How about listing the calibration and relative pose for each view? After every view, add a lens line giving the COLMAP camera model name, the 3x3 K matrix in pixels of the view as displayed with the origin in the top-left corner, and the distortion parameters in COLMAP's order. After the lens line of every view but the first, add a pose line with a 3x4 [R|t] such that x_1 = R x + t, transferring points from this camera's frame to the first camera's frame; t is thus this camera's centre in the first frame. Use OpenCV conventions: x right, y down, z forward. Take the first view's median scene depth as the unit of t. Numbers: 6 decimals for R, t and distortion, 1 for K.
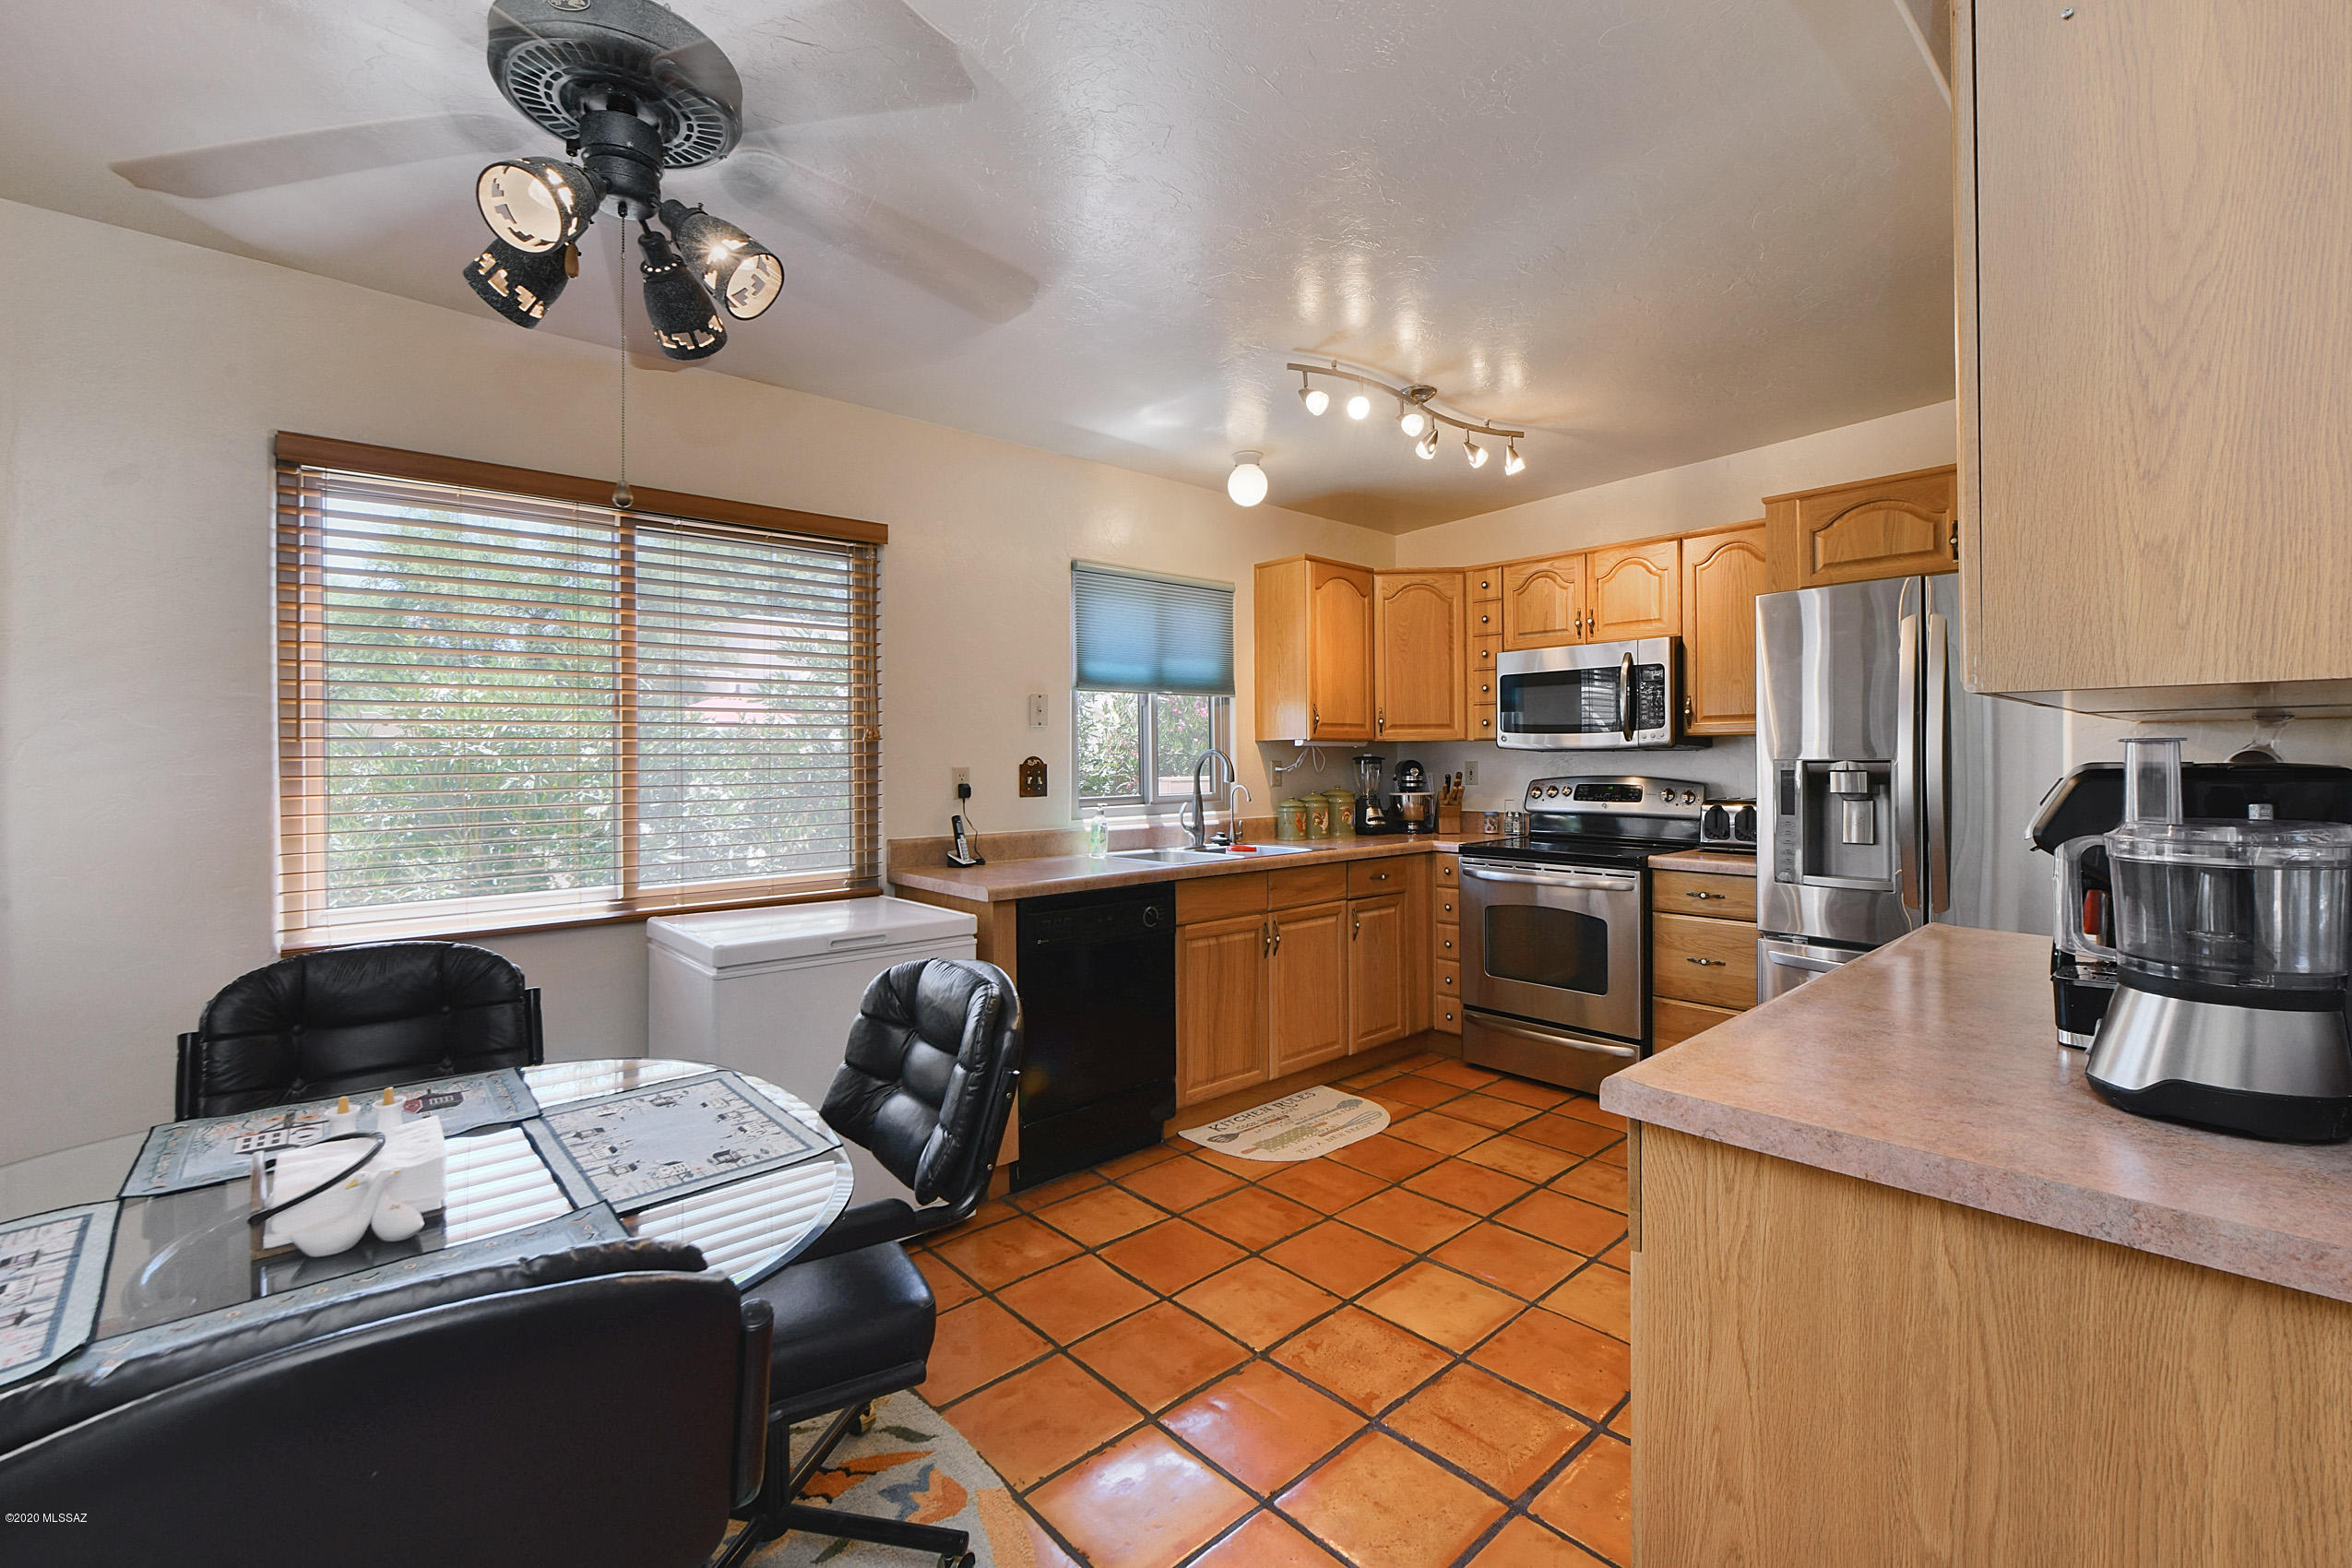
lens RADIAL K [[963.2, 0, 1139.1], [0, 963.2, 755.7], [0, 0, 1]] dist [-0.008447, 0.000009]
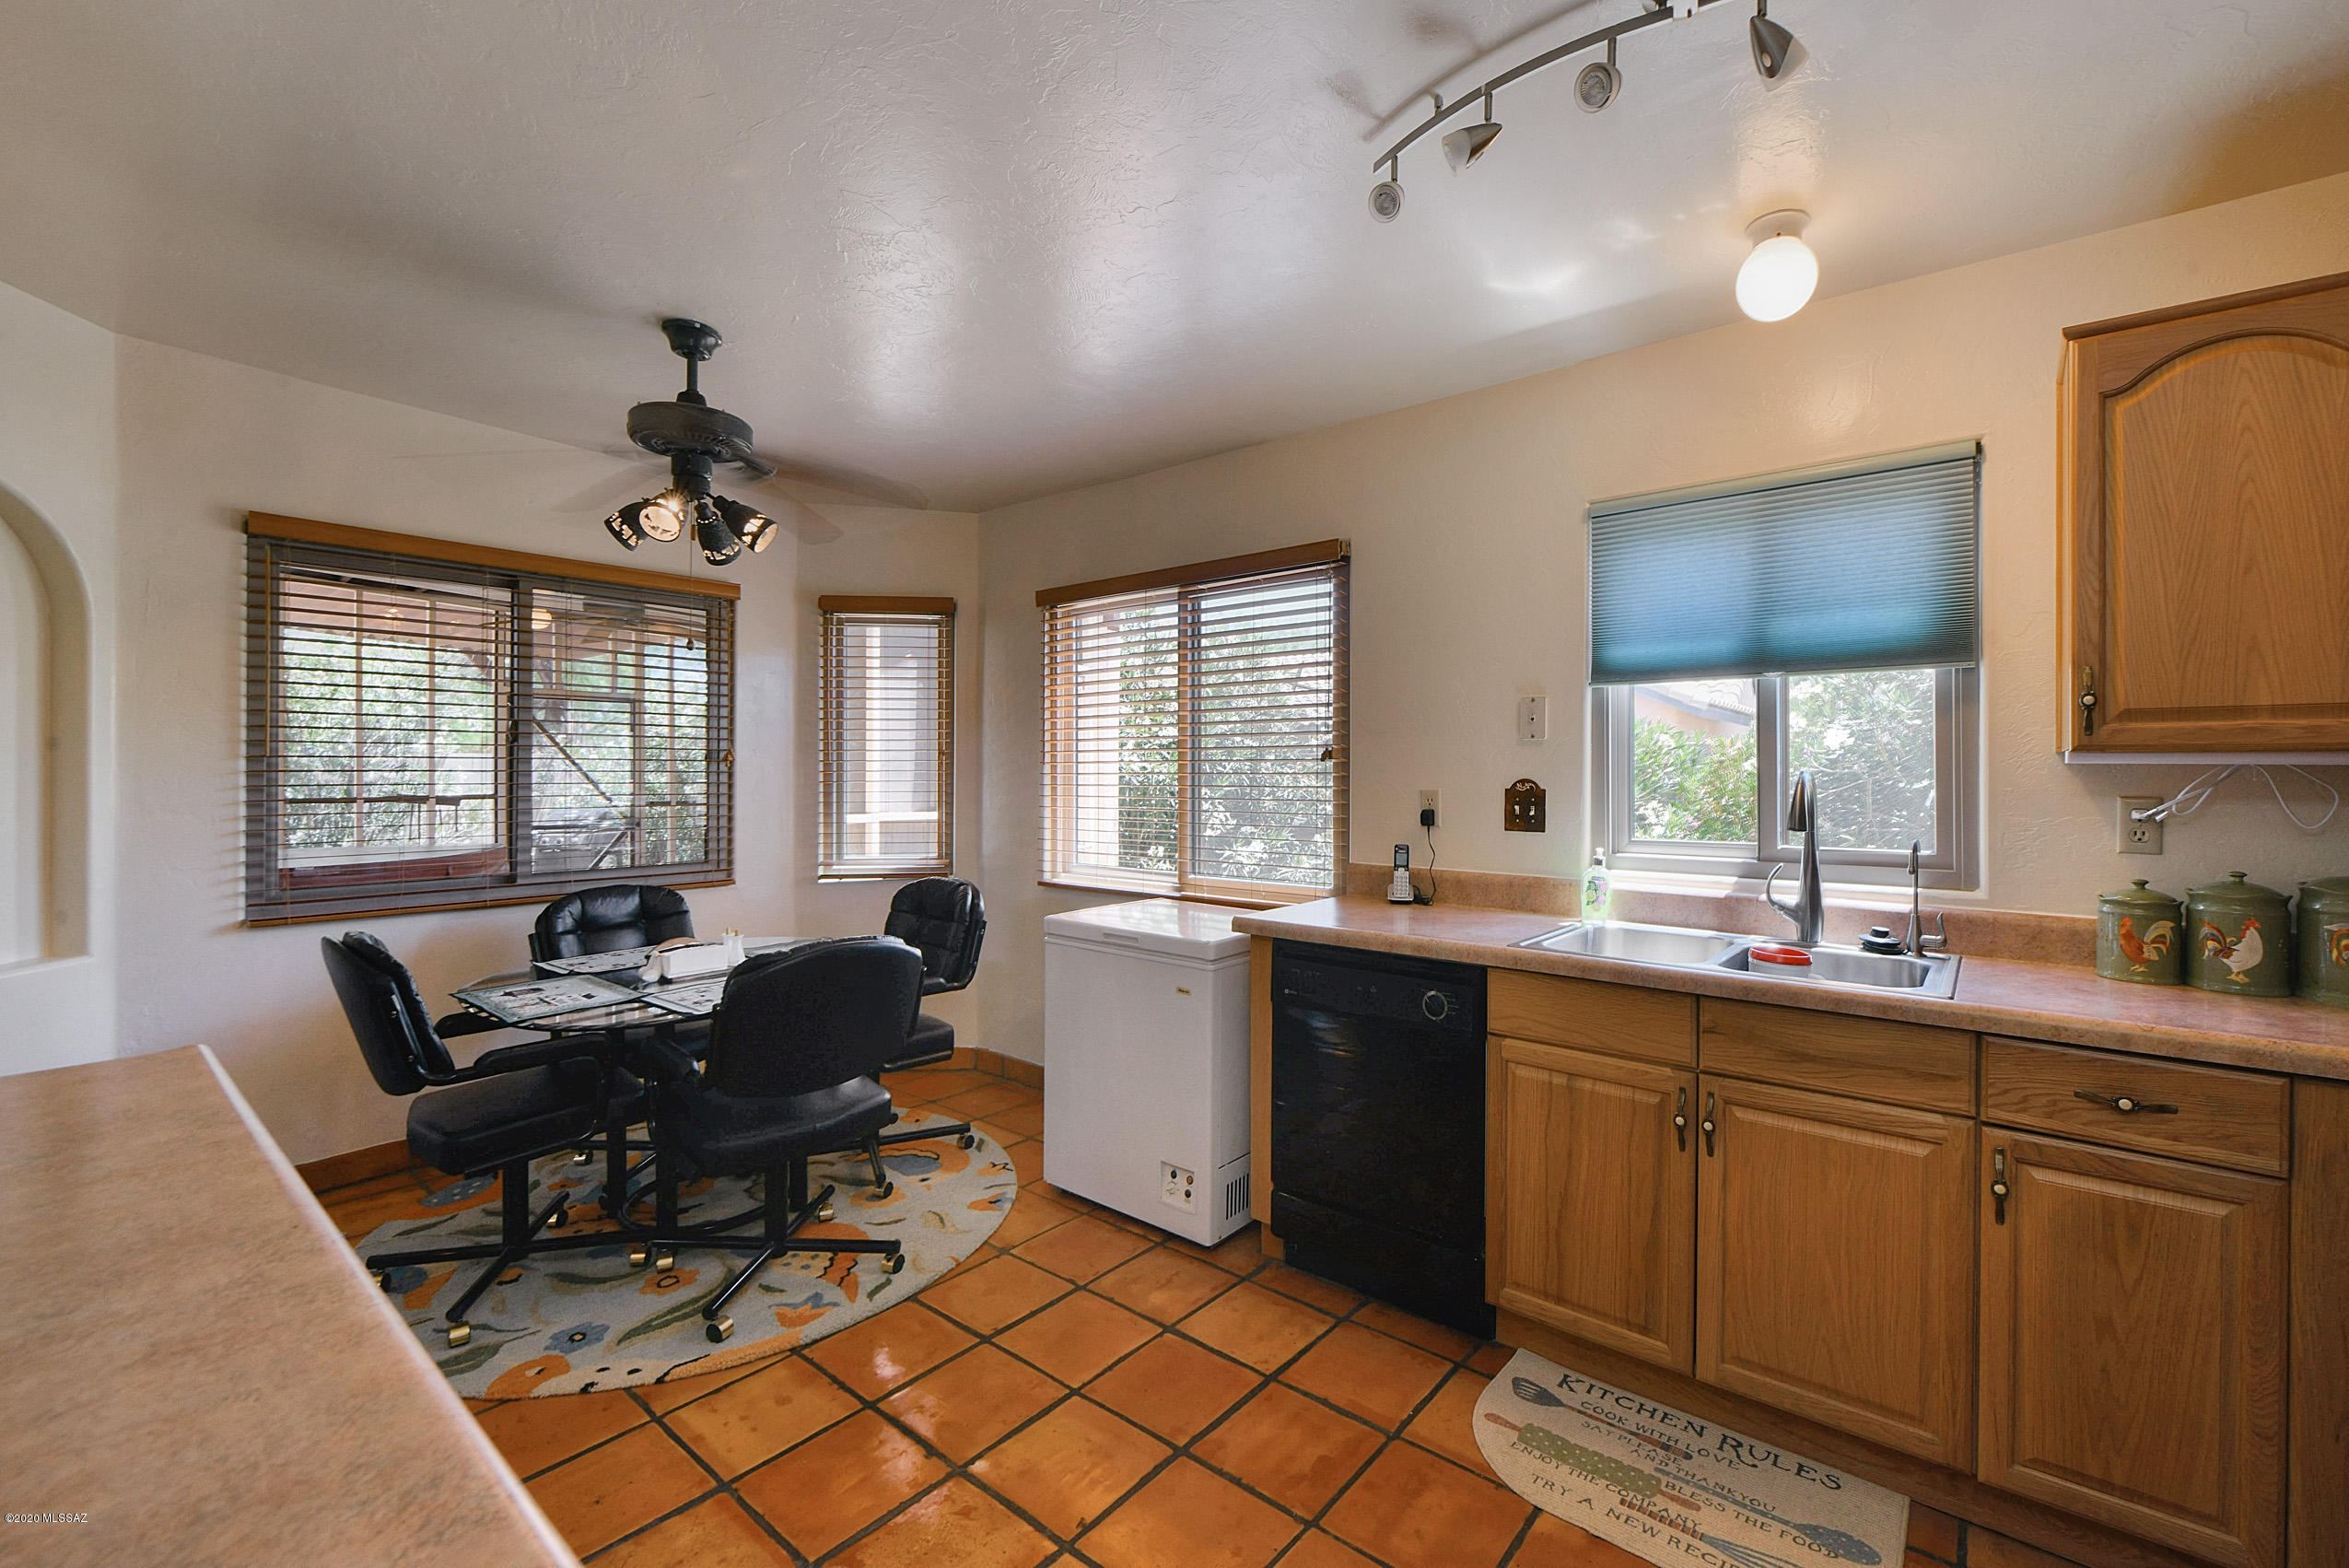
lens RADIAL K [[979.0, 0, 1247.8], [0, 979.0, 763.5], [0, 0, 1]] dist [-0.015335, -0.000228]
pose [[0.207078, 0.001869, -0.978323, 0.568341], [-0.002332, 0.999996, 0.001417, -0.011279], [0.978322, 0.001988, 0.207081, 0.582275]]
